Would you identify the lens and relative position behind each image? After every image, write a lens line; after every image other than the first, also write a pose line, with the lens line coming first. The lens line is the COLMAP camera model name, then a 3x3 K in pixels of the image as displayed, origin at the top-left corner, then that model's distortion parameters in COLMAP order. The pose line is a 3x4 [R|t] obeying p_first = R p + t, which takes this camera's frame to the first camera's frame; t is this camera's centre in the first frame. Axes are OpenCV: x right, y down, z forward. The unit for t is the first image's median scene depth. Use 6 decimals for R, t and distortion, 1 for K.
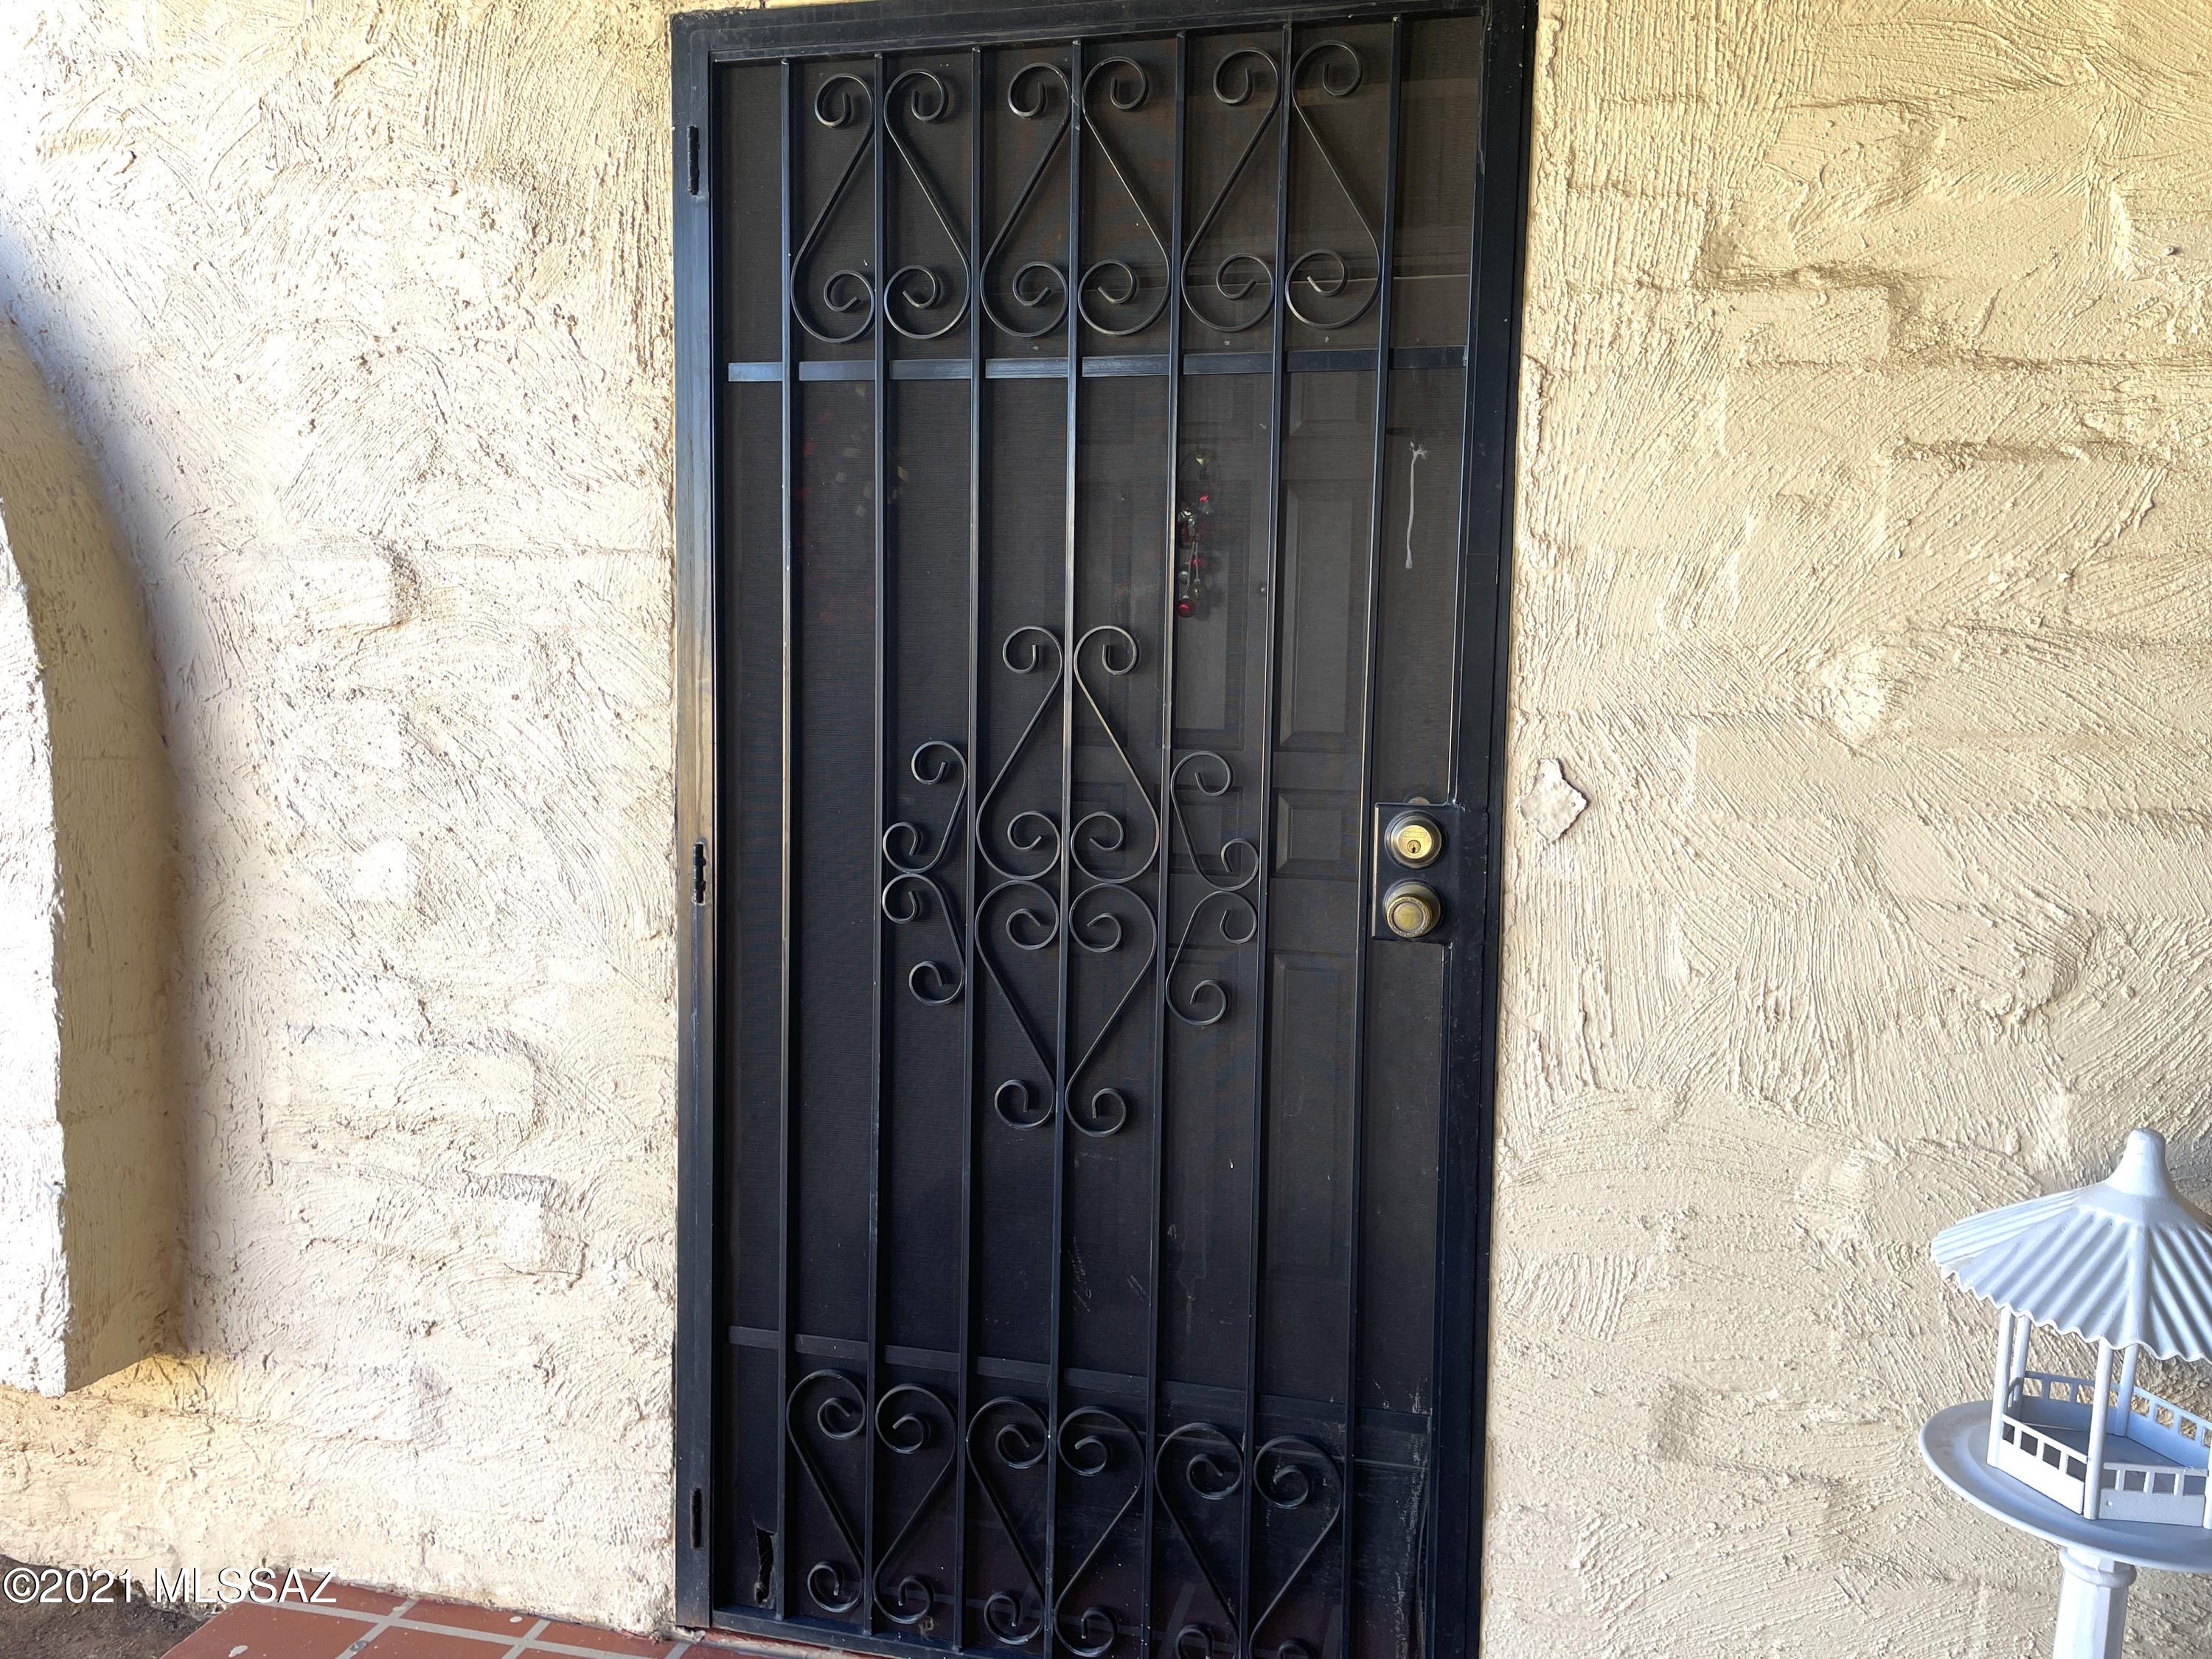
lens RADIAL K [[1663.8, 0, 1104.9], [0, 1663.8, 825.5], [0, 0, 1]] dist [0.073183, -0.099913]
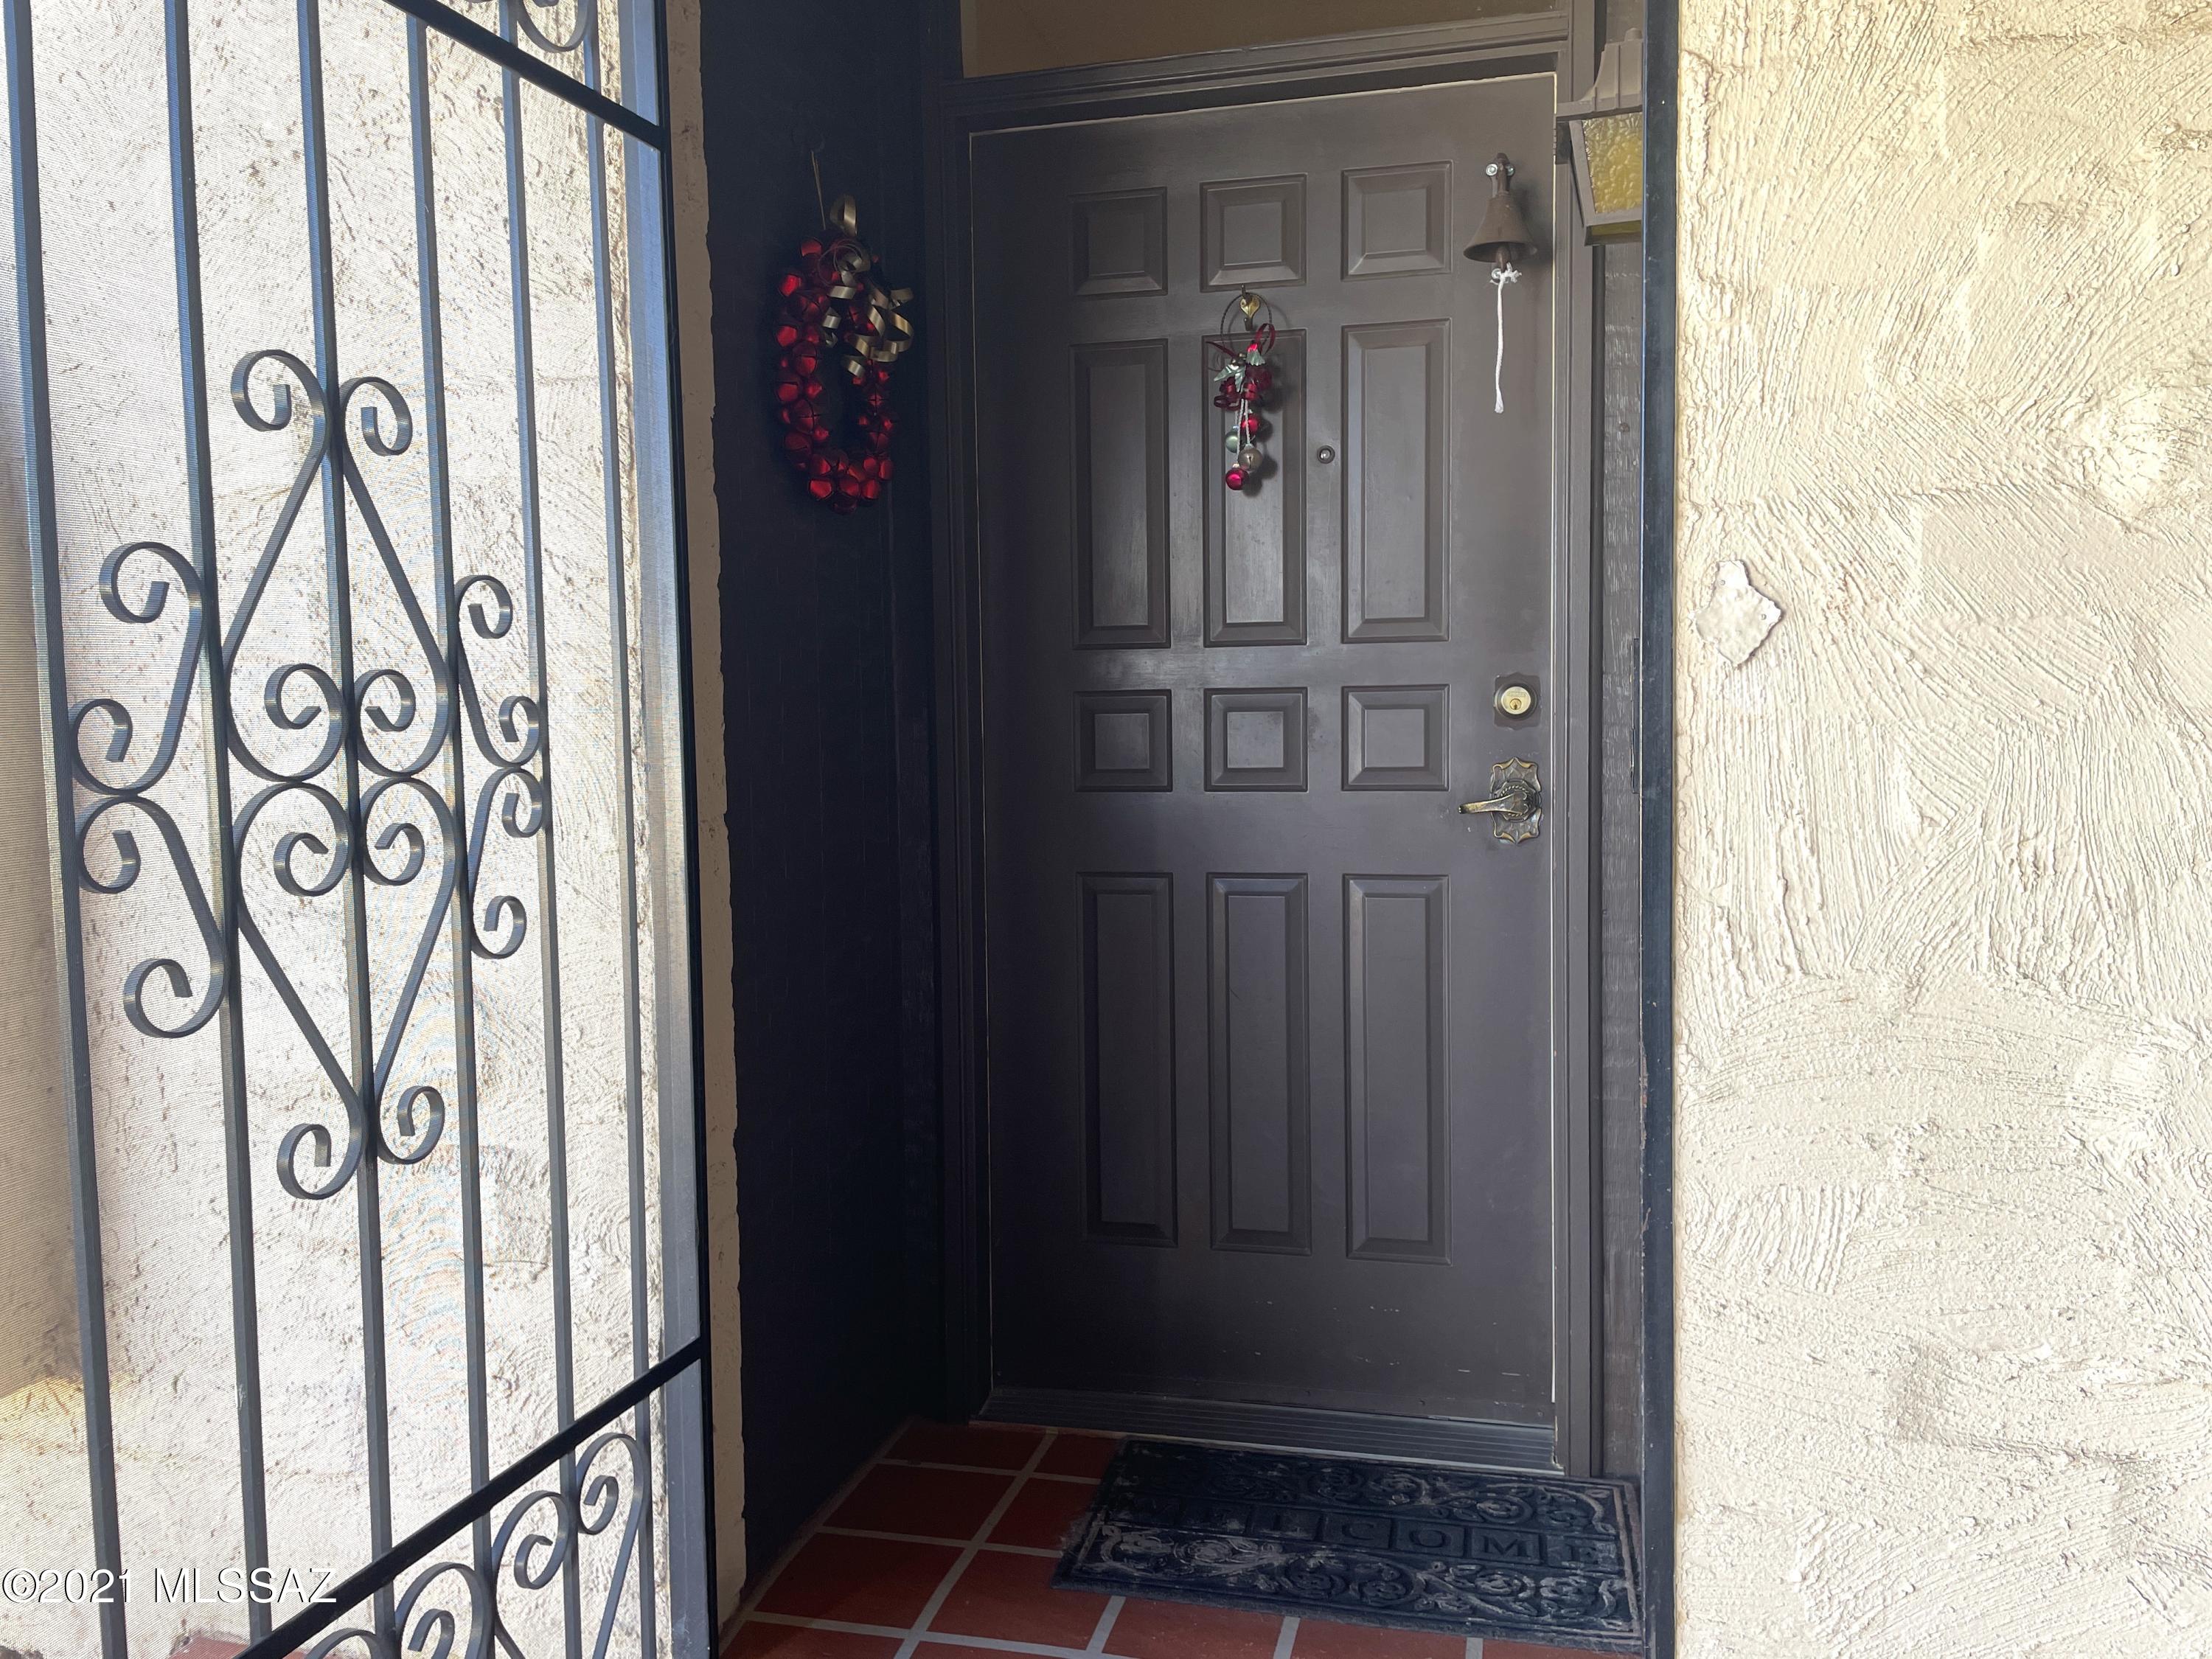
lens RADIAL K [[1663.8, 0, 1105.2], [0, 1663.8, 827.3], [0, 0, 1]] dist [0.073183, -0.099913]
pose [[0.999442, -0.033309, -0.002309, -0.032973], [0.033268, 0.999322, -0.015788, 0.087727], [0.002834, 0.015702, 0.999873, 0.199803]]
